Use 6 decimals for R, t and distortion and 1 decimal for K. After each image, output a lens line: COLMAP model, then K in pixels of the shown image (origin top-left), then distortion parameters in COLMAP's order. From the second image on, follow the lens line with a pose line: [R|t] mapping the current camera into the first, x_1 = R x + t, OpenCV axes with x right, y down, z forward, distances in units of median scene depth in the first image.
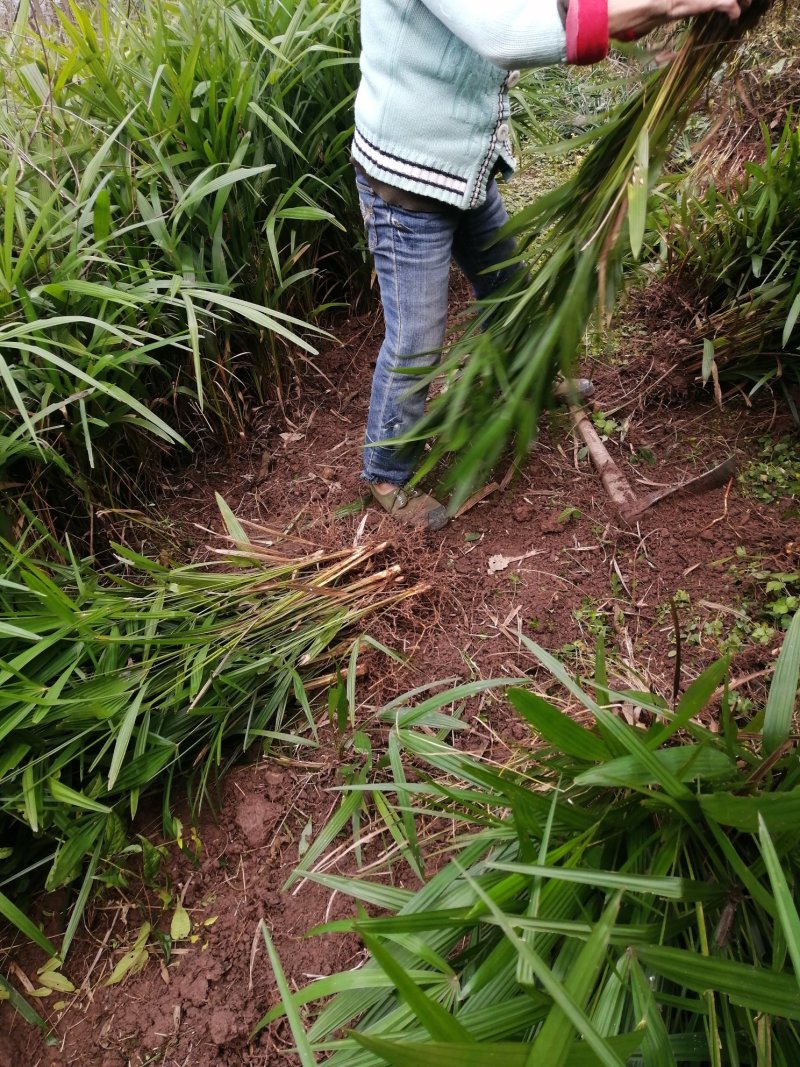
lens RADIAL K [[833.1, 0, 400.0], [0, 833.1, 529.7], [0, 0, 1]] dist [-0.005078, -0.000624]
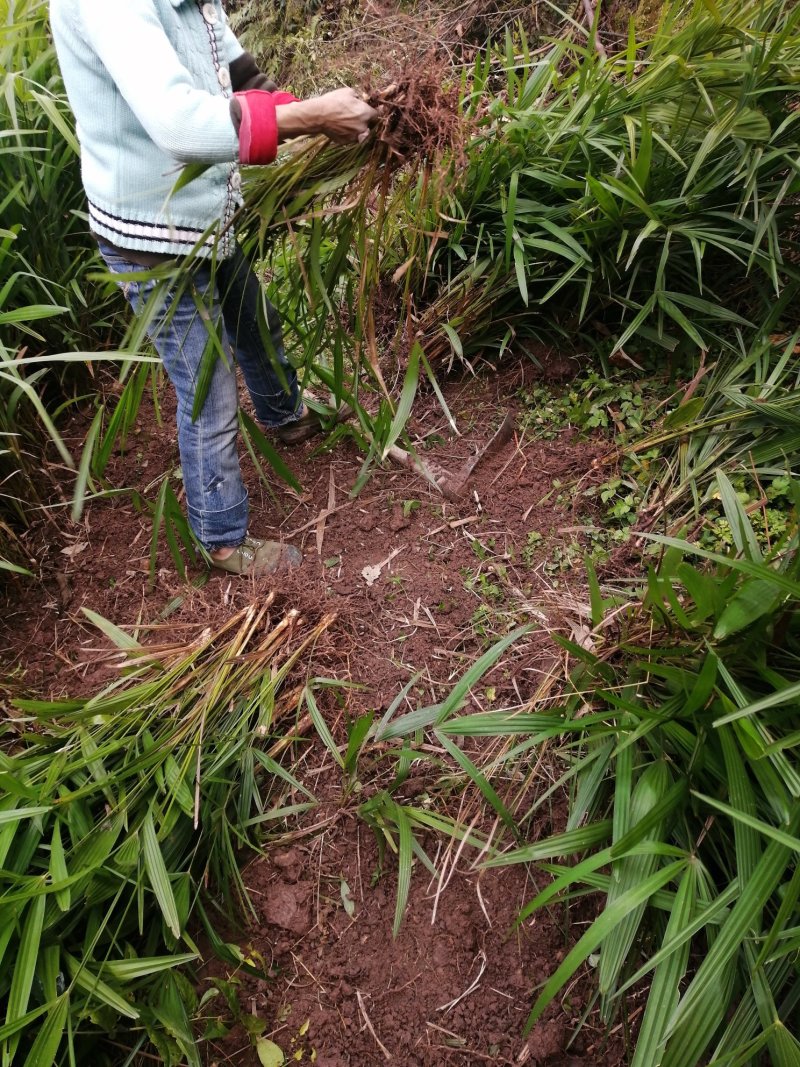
lens RADIAL K [[828.5, 0, 400.0], [0, 828.5, 533.5], [0, 0, 1]] dist [-0.013341, 0.045343]
pose [[0.858861, -0.352566, 0.371558, -0.232253], [0.375870, 0.926614, 0.010422, -0.003226], [-0.347965, 0.130707, 0.928351, 0.036263]]
